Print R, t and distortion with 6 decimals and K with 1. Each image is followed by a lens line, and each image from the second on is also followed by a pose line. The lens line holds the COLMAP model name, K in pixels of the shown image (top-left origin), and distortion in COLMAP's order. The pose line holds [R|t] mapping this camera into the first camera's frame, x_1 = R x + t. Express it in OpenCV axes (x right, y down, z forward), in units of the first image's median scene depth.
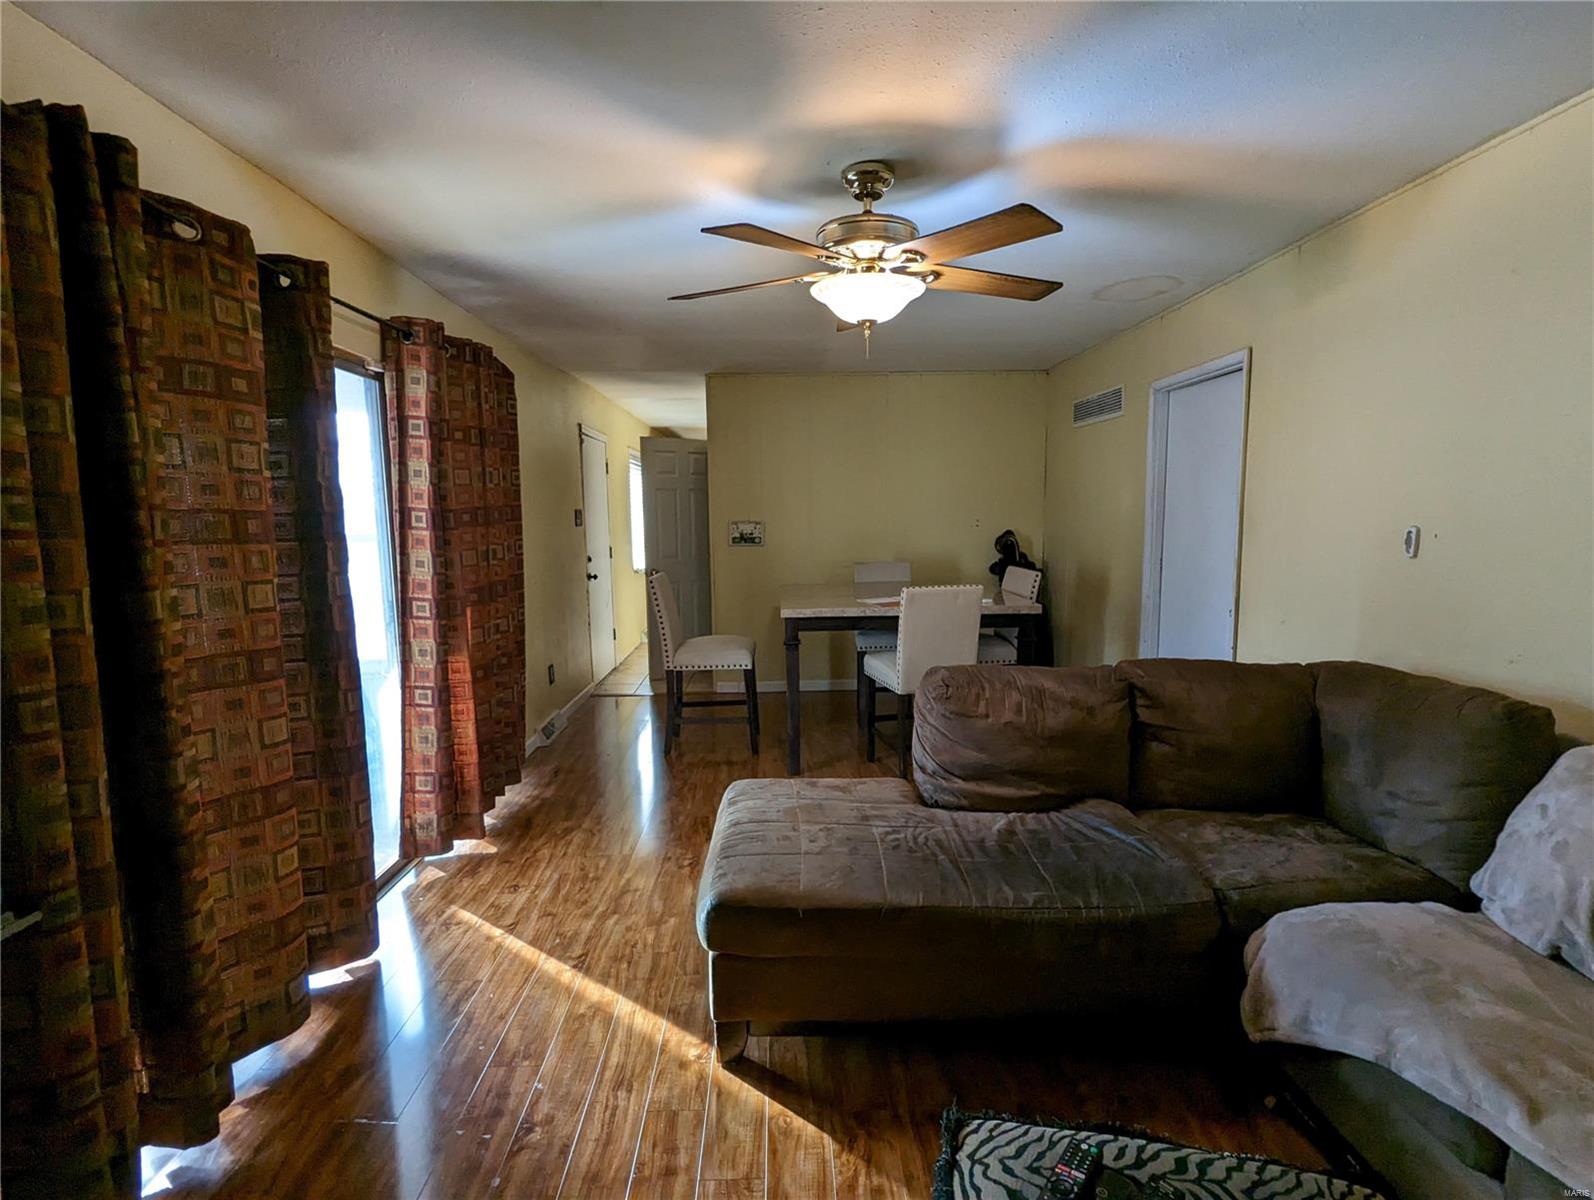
lens RADIAL K [[762.3, 0, 793.5], [0, 762.3, 591.3], [0, 0, 1]] dist [0.002704, 0.000212]
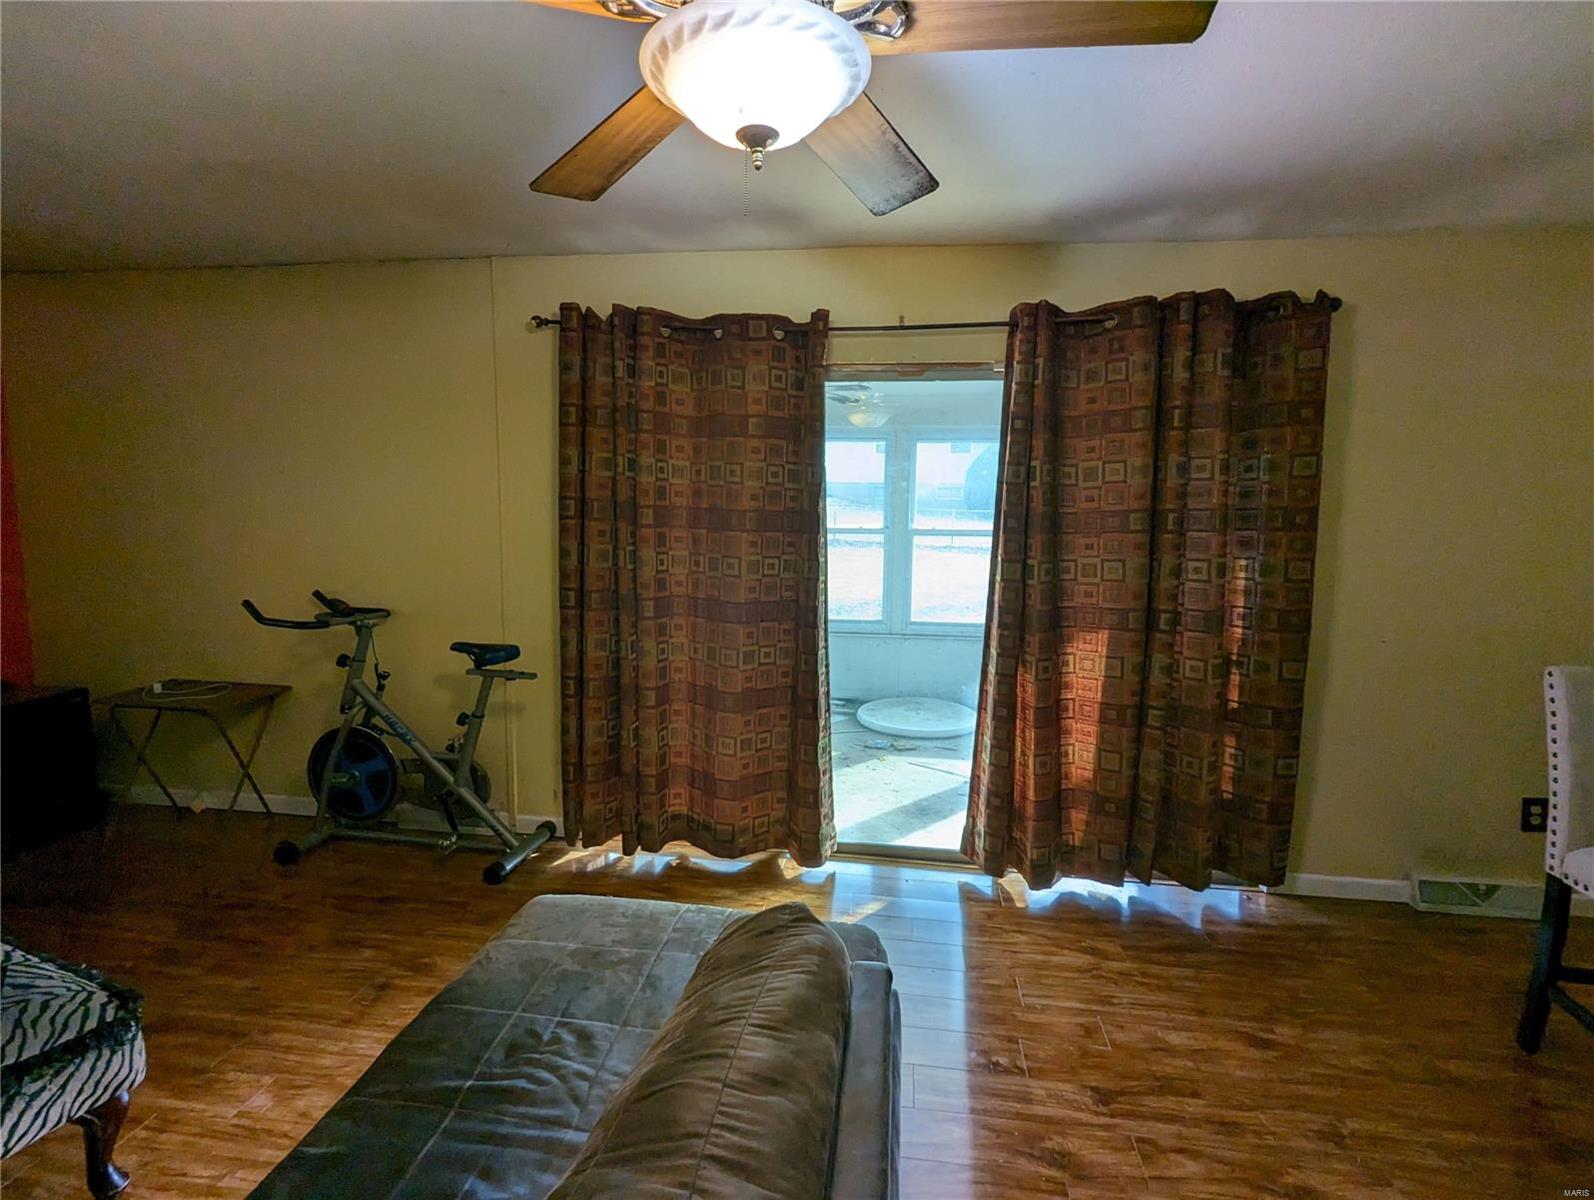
lens RADIAL K [[762.3, 0, 794.2], [0, 762.3, 603.1], [0, 0, 1]] dist [0.002704, 0.000212]
pose [[-0.155111, 0.120710, -0.980495, 0.633333], [-0.114292, 0.983650, 0.139179, -0.125556], [0.981263, 0.133651, -0.138779, 1.149760]]
